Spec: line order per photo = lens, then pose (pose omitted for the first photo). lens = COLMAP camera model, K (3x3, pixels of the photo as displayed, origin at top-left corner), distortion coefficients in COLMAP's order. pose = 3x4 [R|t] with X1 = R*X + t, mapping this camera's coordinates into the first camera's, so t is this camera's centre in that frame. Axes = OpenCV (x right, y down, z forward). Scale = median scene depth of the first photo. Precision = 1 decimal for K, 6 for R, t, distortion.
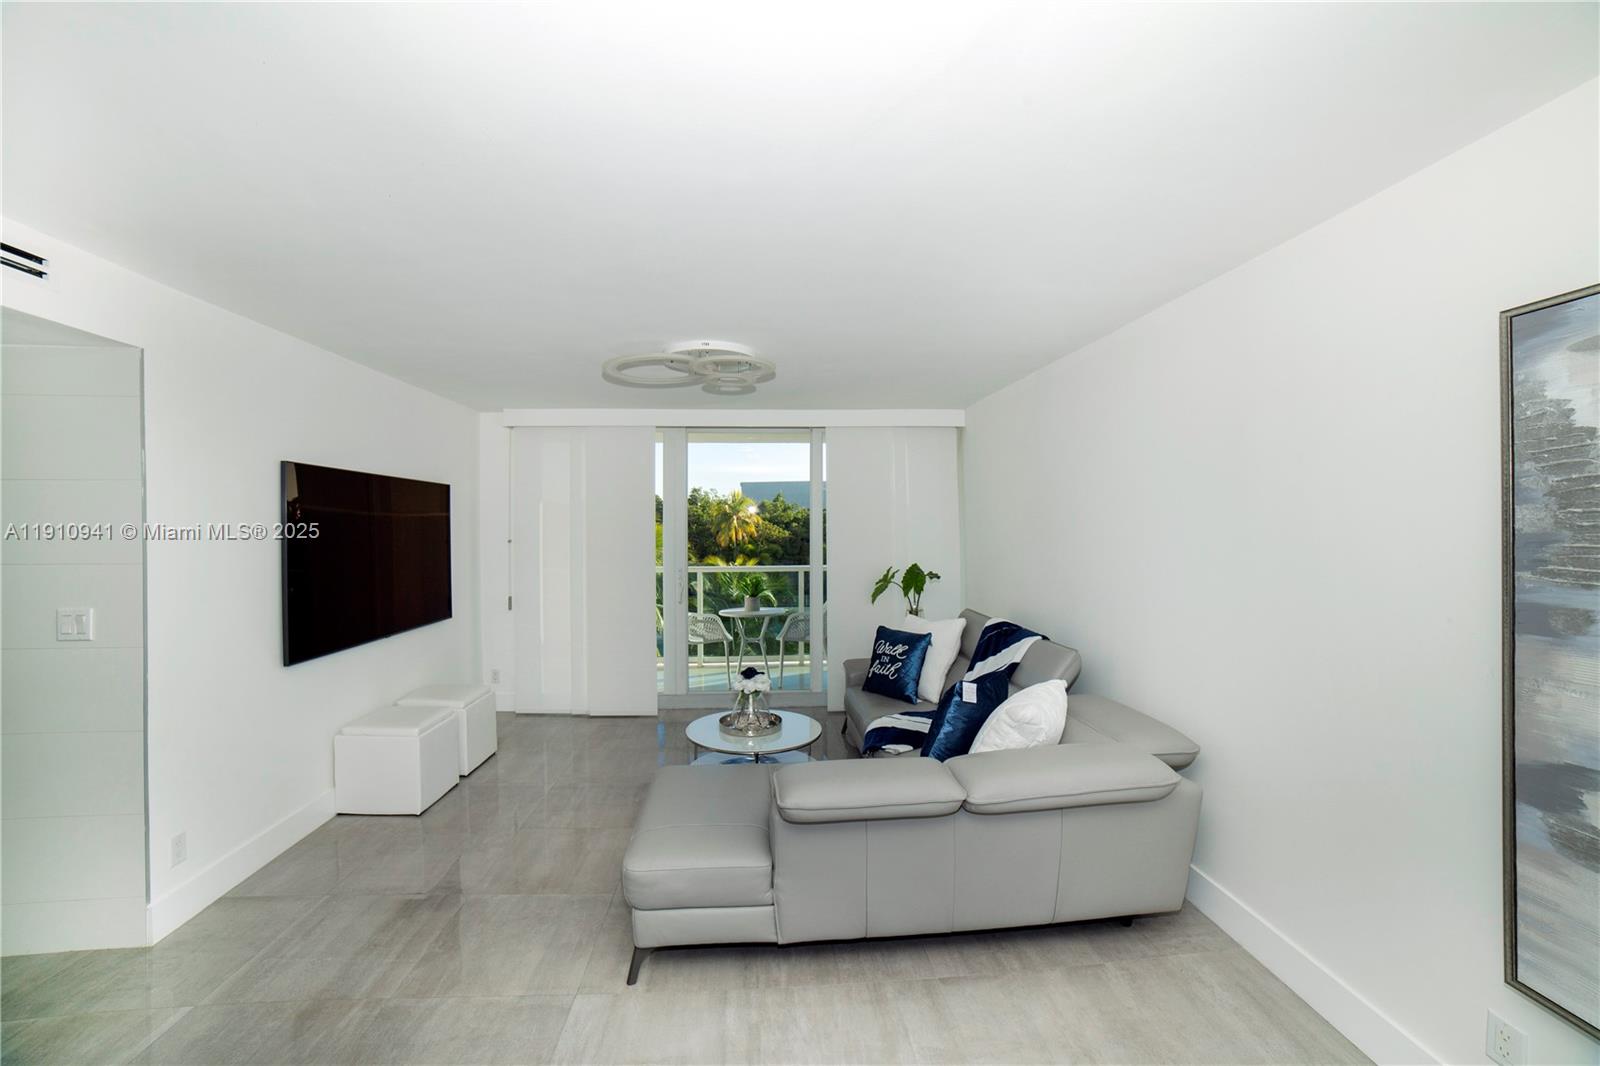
lens RADIAL K [[651.1, 0, 826.3], [0, 651.1, 527.9], [0, 0, 1]] dist [-0.096509, 0.025245]
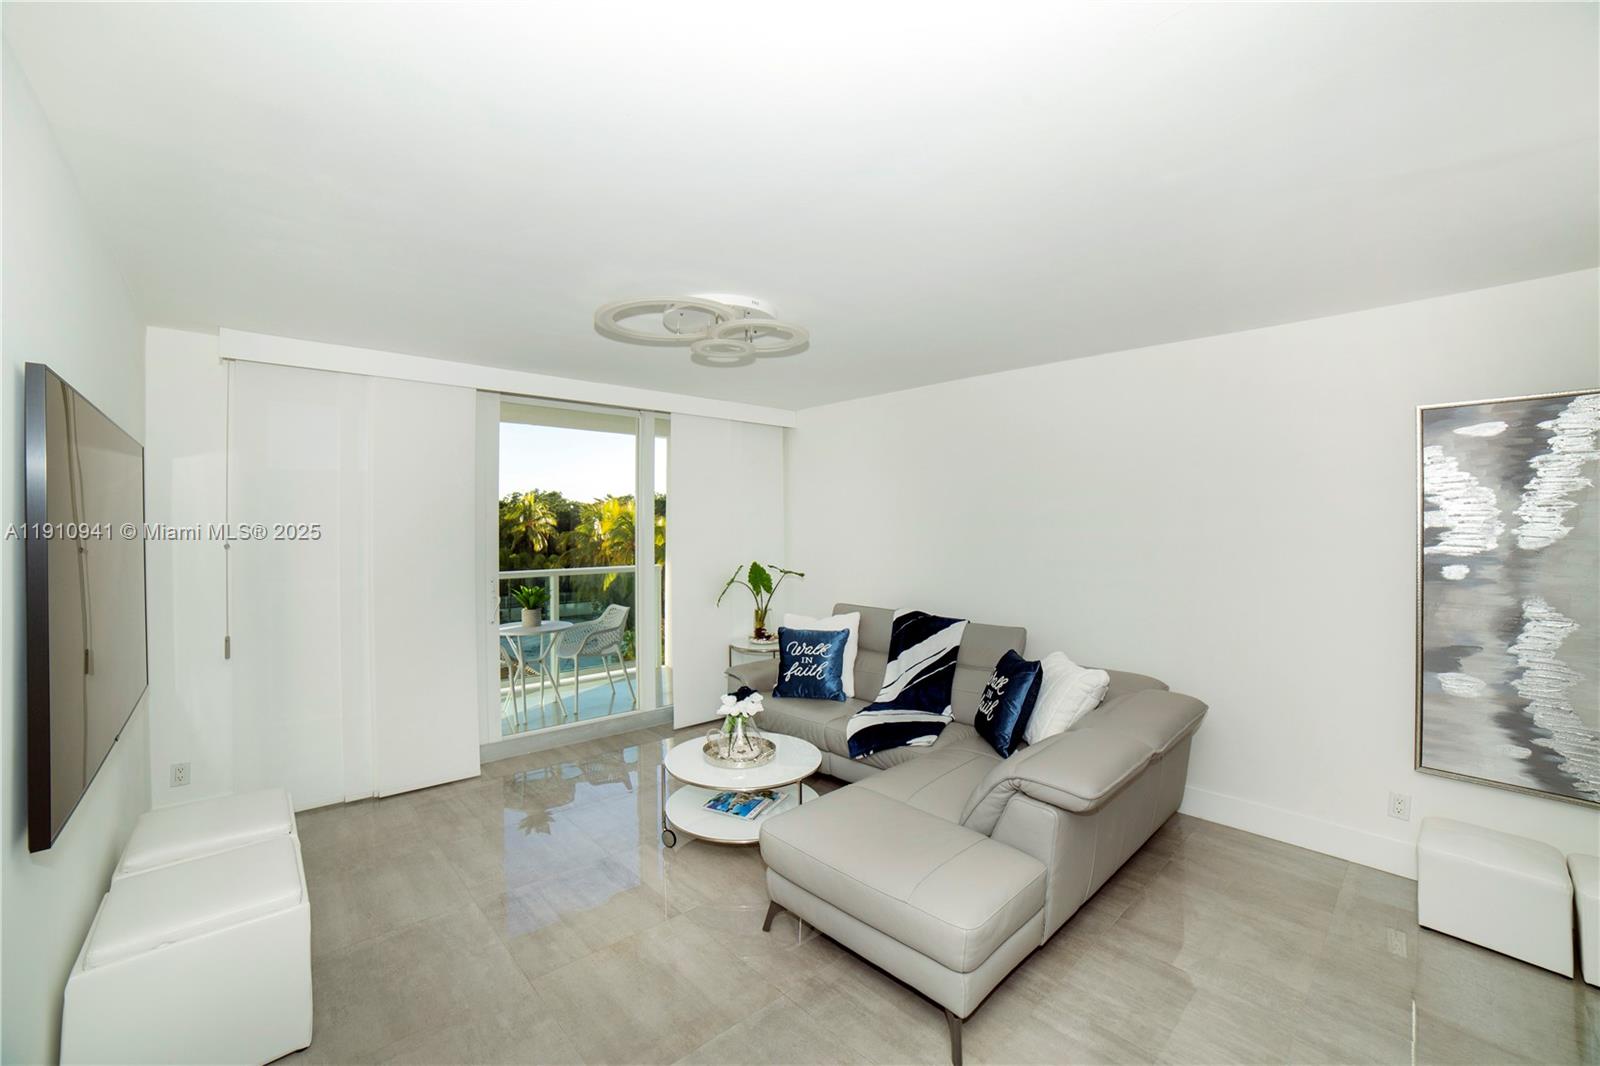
lens RADIAL K [[633.8, 0, 854.8], [0, 633.8, 528.8], [0, 0, 1]] dist [-0.099405, 0.022205]
pose [[0.782291, -0.003254, 0.622905, -0.440492], [0.001096, 0.999992, 0.003849, 0.001741], [-0.622913, -0.002328, 0.782288, 0.217658]]
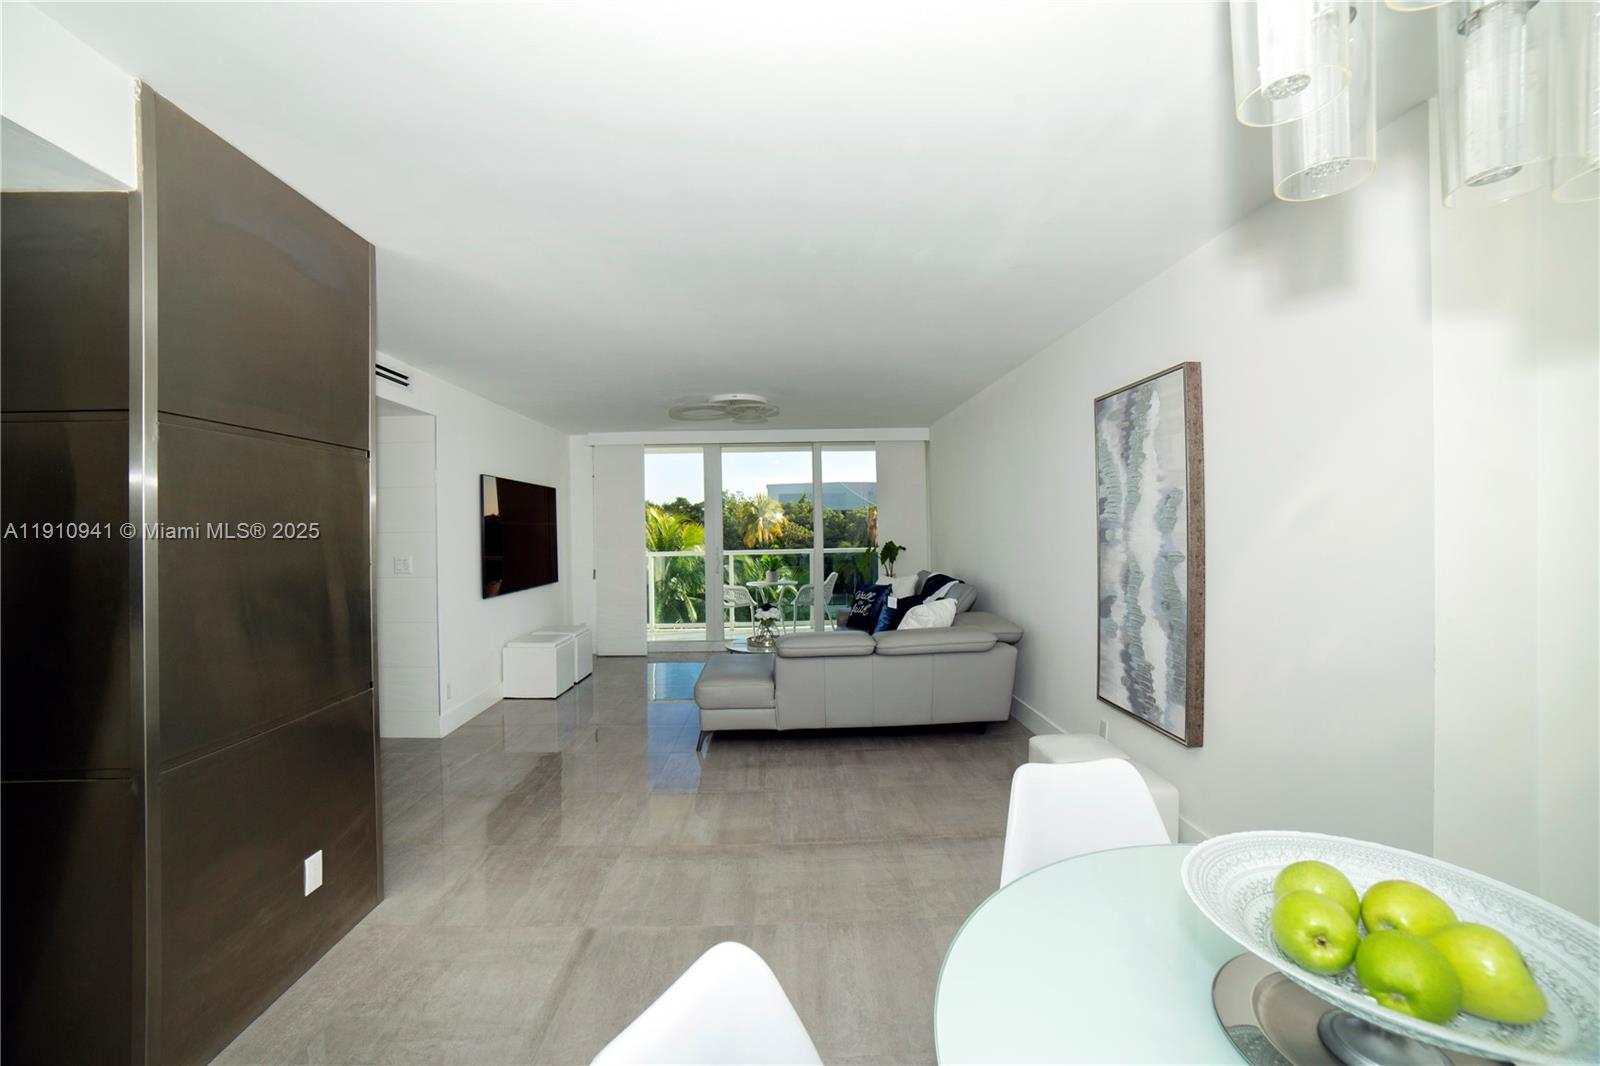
lens RADIAL K [[661.0, 0, 800.1], [0, 661.0, 526.7], [0, 0, 1]] dist [-0.086323, 0.026274]
pose [[0.996515, -0.016130, -0.081845, 0.081088], [0.015758, 0.999862, -0.005193, 0.039480], [0.081918, 0.003885, 0.996632, -0.479860]]
